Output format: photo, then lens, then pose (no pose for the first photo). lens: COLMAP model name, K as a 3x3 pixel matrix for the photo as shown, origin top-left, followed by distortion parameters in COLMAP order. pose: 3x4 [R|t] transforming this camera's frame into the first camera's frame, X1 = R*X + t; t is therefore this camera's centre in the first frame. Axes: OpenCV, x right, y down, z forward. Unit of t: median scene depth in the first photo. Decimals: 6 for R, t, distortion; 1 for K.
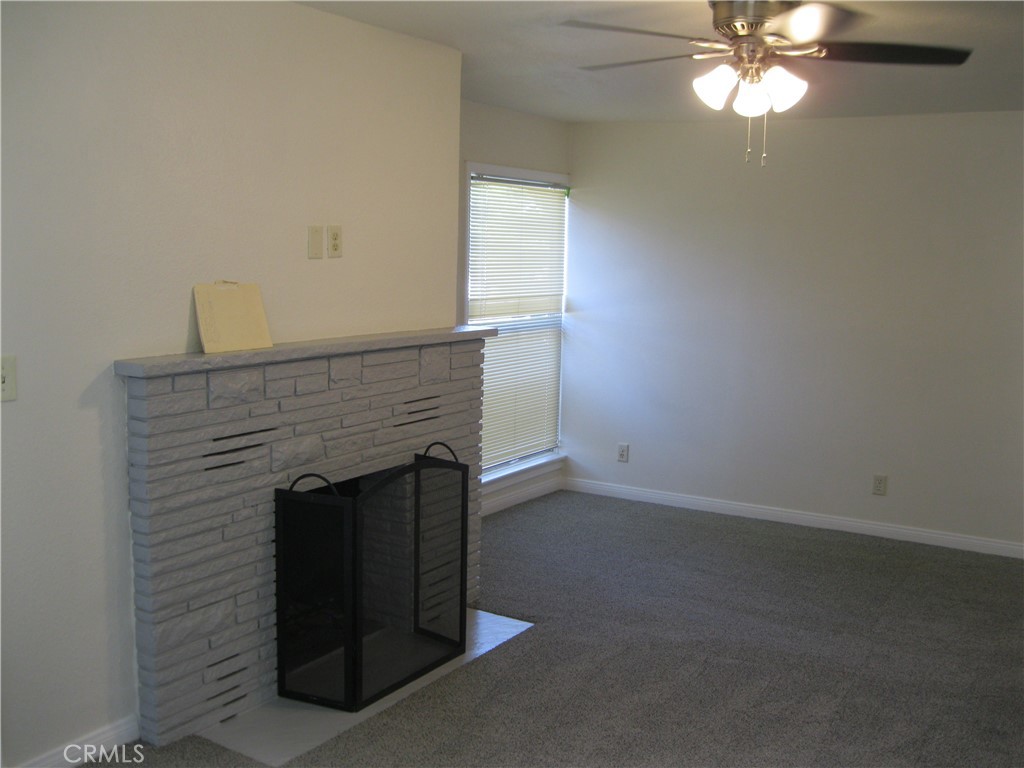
lens RADIAL K [[1082.2, 0, 511.7], [0, 1082.2, 384.5], [0, 0, 1]] dist [-0.046937, 0.000000]
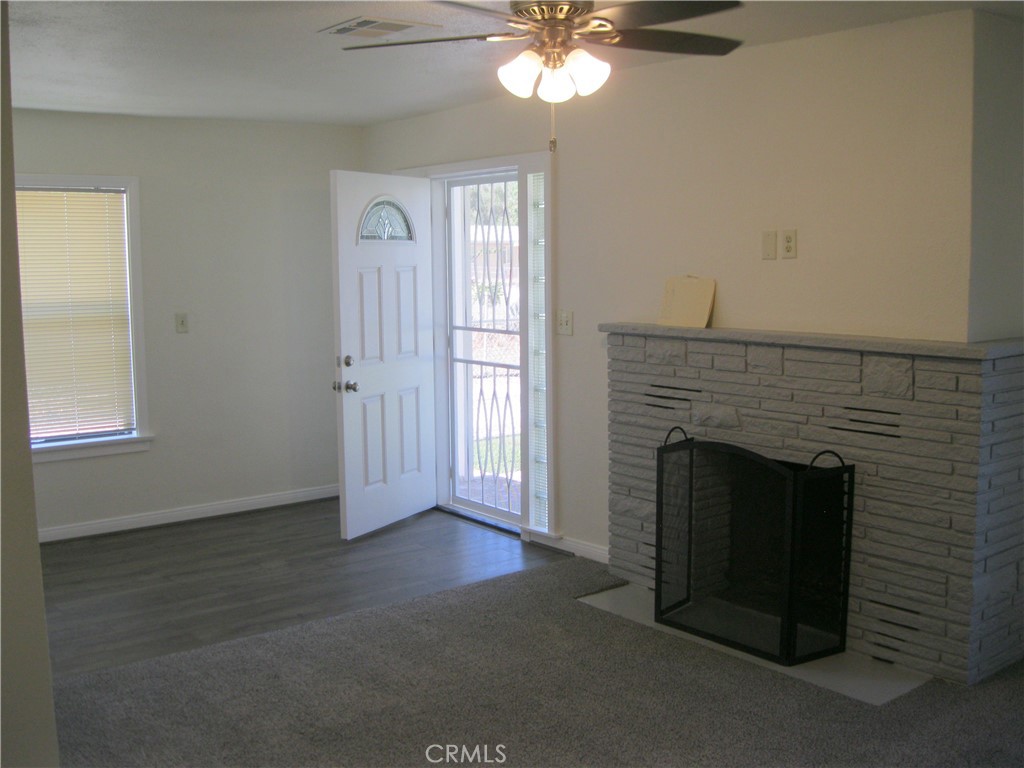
lens RADIAL K [[1082.2, 0, 511.9], [0, 1082.2, 384.2], [0, 0, 1]] dist [-0.046937, 0.000000]
pose [[-0.323459, 0.092983, -0.941663, 1.001269], [-0.122848, 0.982611, 0.139224, -0.112427], [0.938234, 0.160715, -0.306412, 1.117612]]
